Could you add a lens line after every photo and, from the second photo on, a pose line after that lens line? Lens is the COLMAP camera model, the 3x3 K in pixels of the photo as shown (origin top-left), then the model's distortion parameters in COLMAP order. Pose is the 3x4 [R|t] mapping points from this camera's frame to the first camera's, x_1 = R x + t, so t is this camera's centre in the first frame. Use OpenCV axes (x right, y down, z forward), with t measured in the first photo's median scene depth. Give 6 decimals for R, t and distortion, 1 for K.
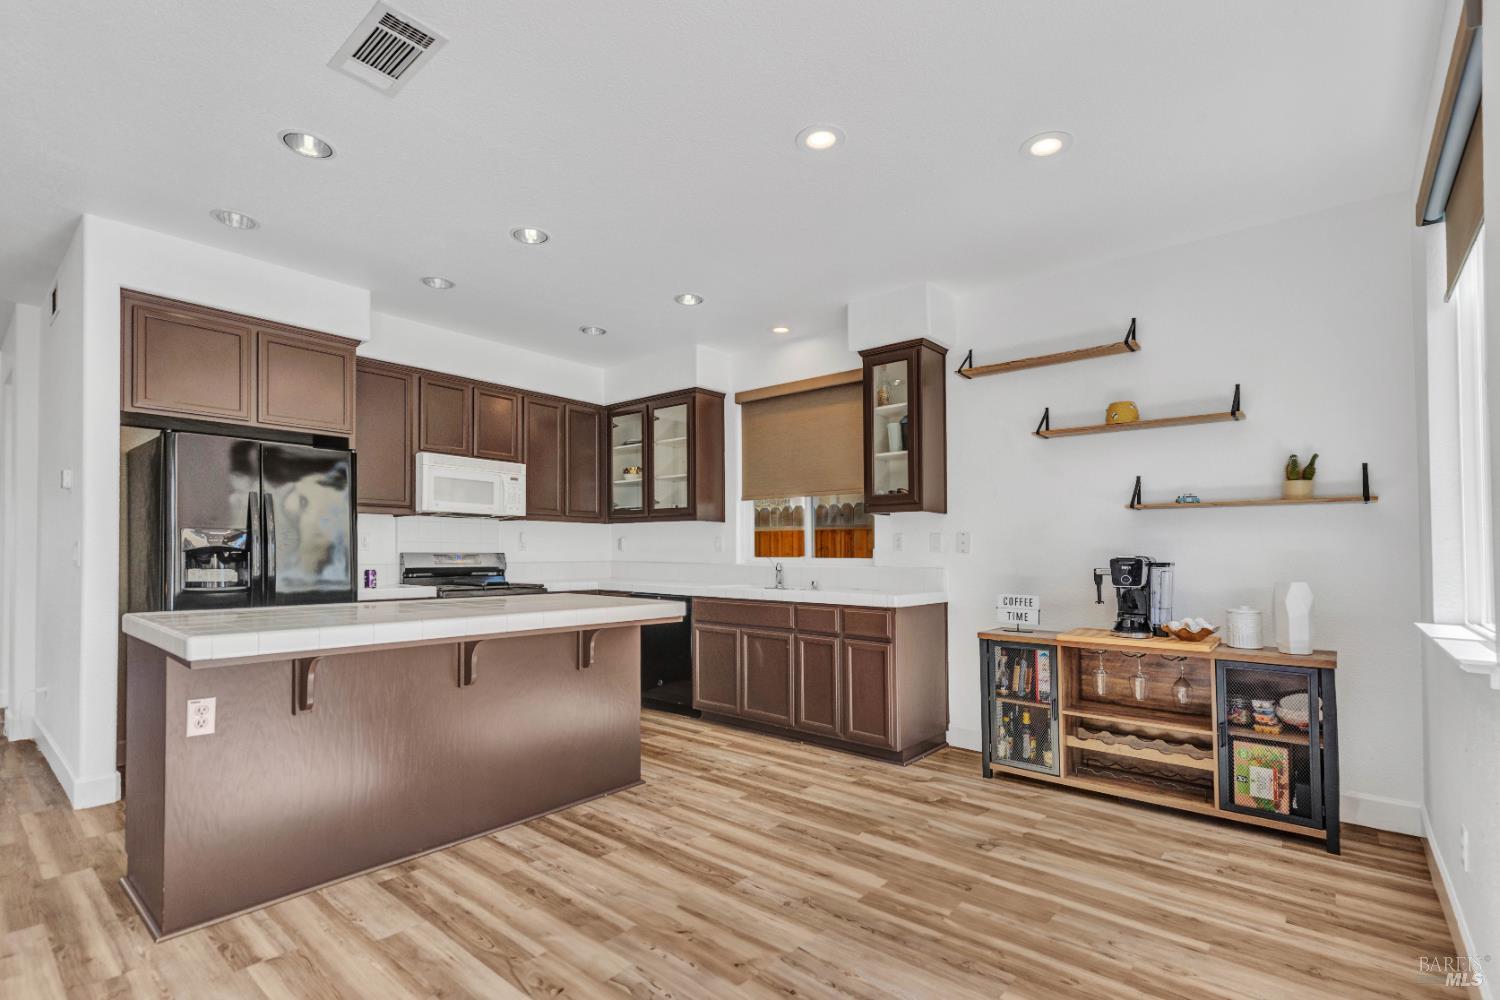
lens RADIAL K [[683.2, 0, 799.1], [0, 683.2, 550.4], [0, 0, 1]] dist [0.002221, 0.000218]
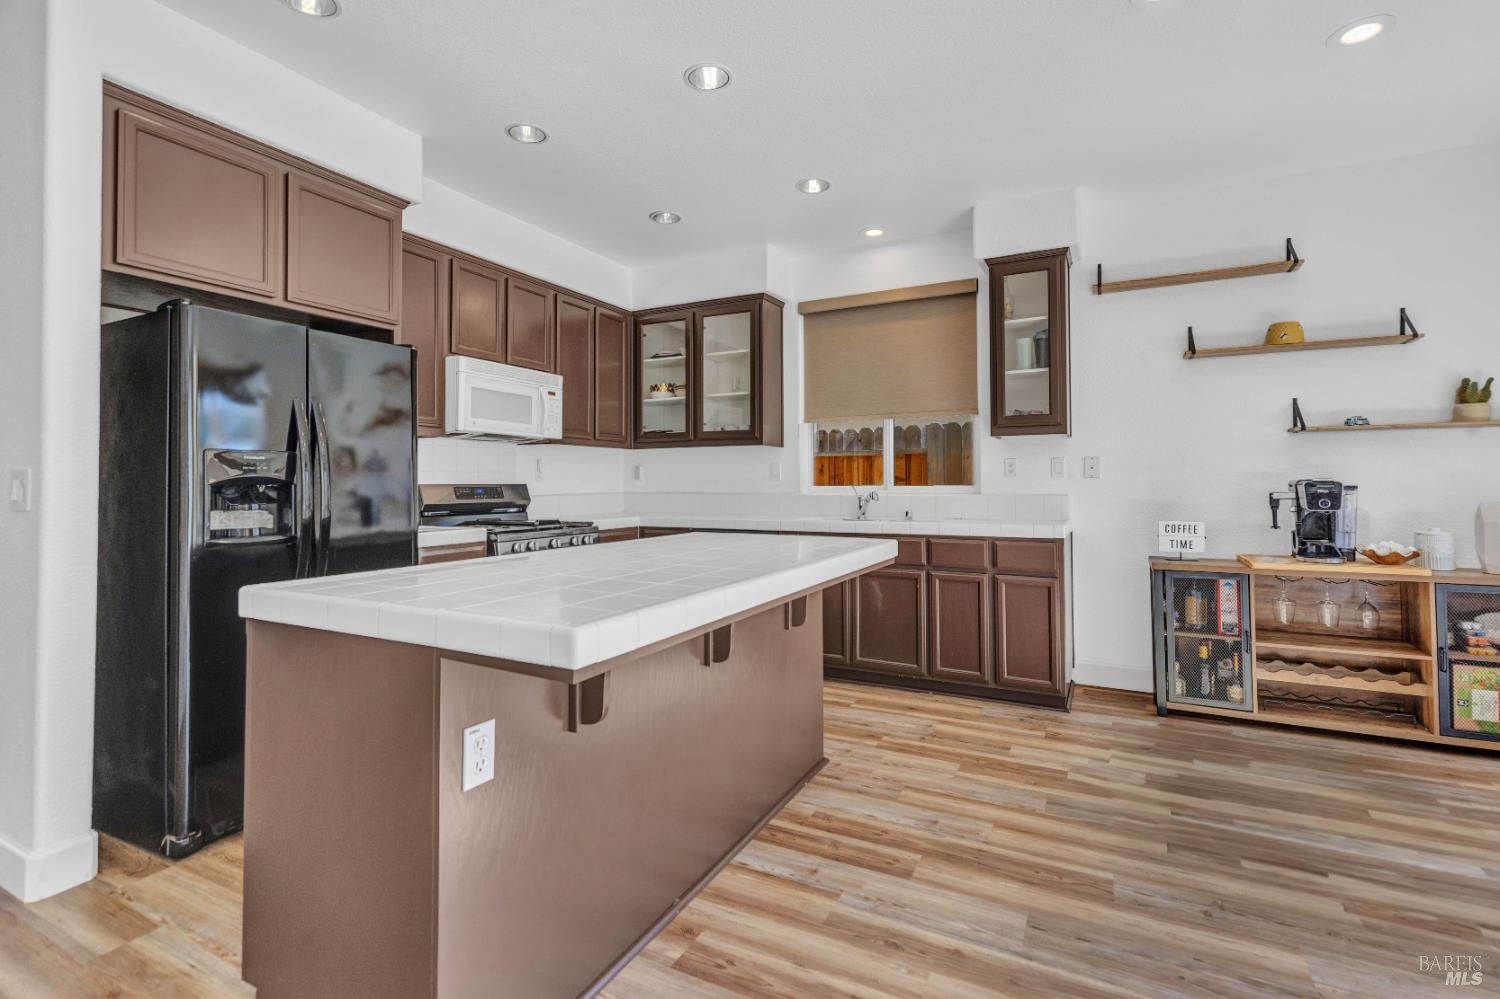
lens RADIAL K [[676.5, 0, 798.3], [0, 676.5, 472.1], [0, 0, 1]] dist [0.001280, 0.000036]
pose [[0.977214, -0.006936, 0.212144, -0.410660], [0.009288, 0.999906, -0.010092, 0.001009], [-0.212054, 0.011833, 0.977186, 0.200182]]
